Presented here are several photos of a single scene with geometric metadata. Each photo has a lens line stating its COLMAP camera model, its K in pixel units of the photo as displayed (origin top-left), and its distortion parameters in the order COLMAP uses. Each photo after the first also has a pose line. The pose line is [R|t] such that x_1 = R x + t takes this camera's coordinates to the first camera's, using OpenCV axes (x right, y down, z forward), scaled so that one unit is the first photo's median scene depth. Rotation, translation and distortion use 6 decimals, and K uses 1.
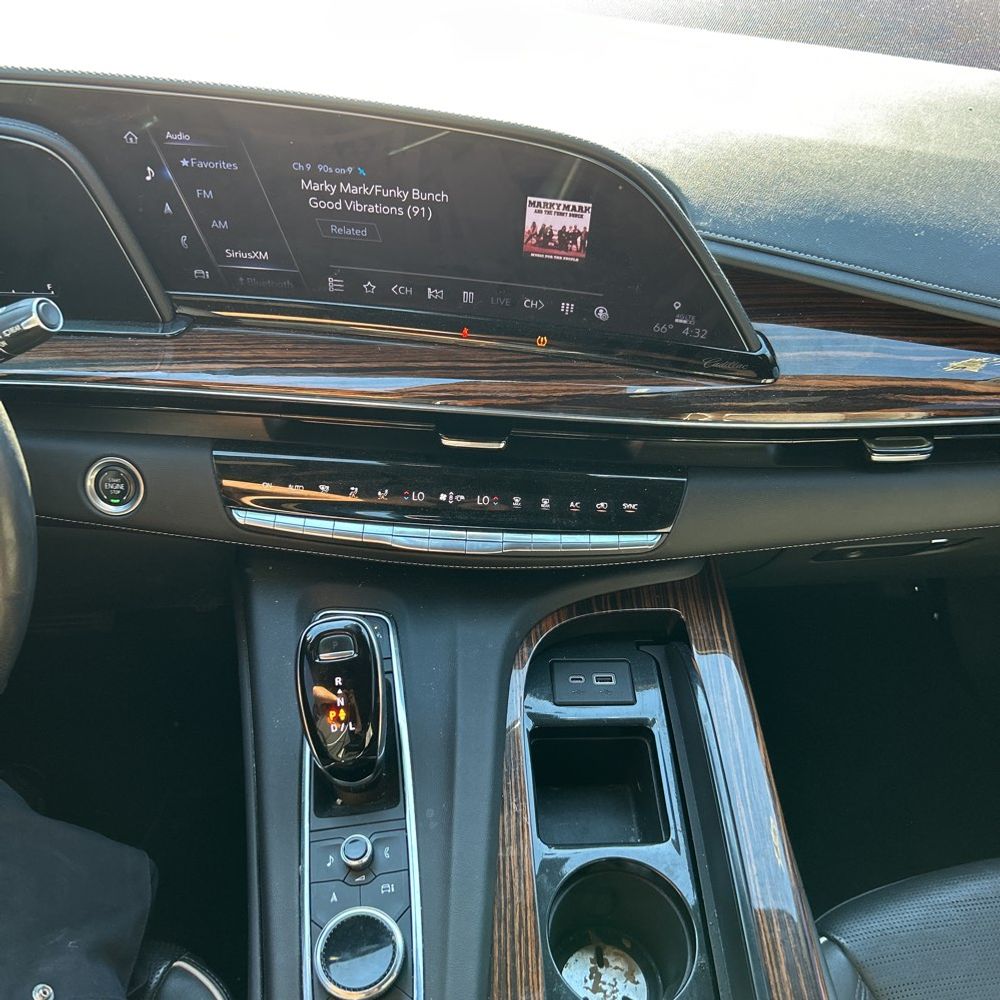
lens RADIAL K [[1017.3, 0, 496.9], [0, 1017.3, 502.6], [0, 0, 1]] dist [0.020441, 0.000000]
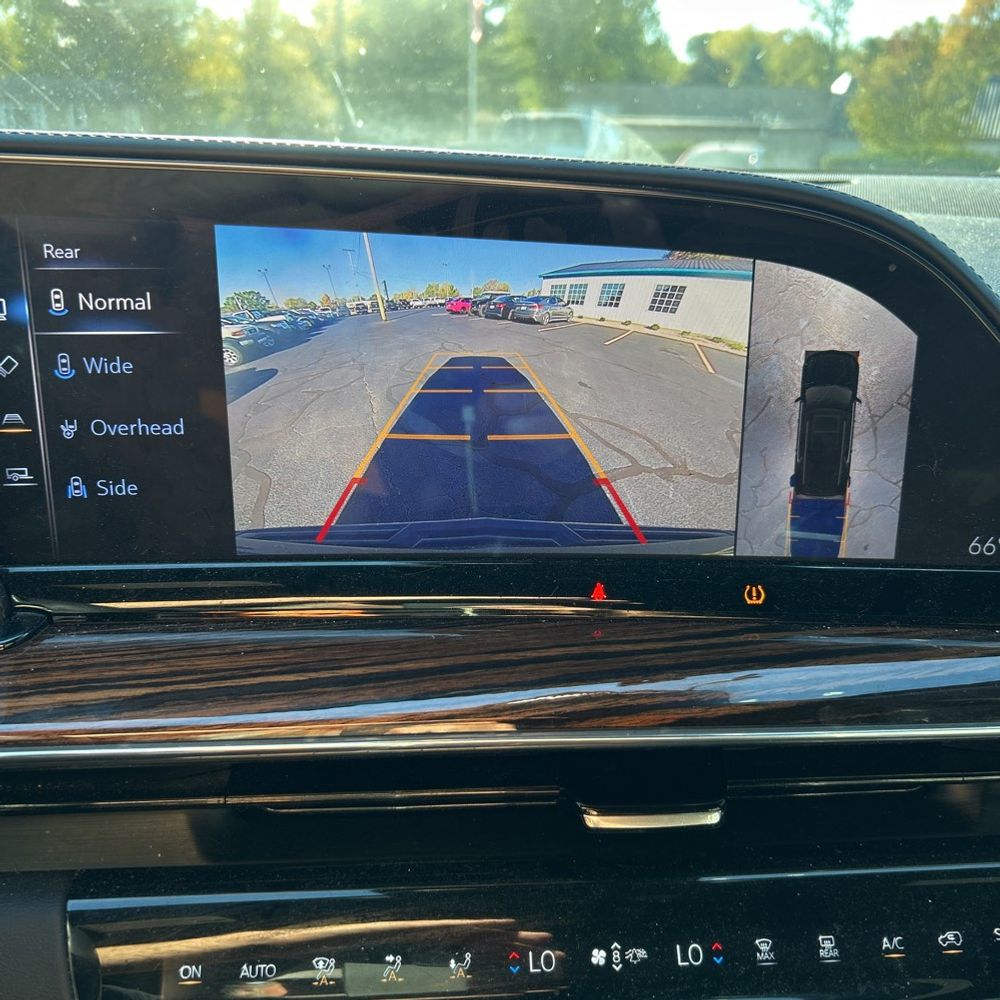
lens RADIAL K [[1017.3, 0, 503.3], [0, 1017.3, 498.3], [0, 0, 1]] dist [0.020441, 0.000000]
pose [[0.994654, -0.086295, 0.056716, -0.102856], [0.102289, 0.898668, -0.426537, 0.000649], [-0.014161, 0.430058, 0.902690, 0.524858]]
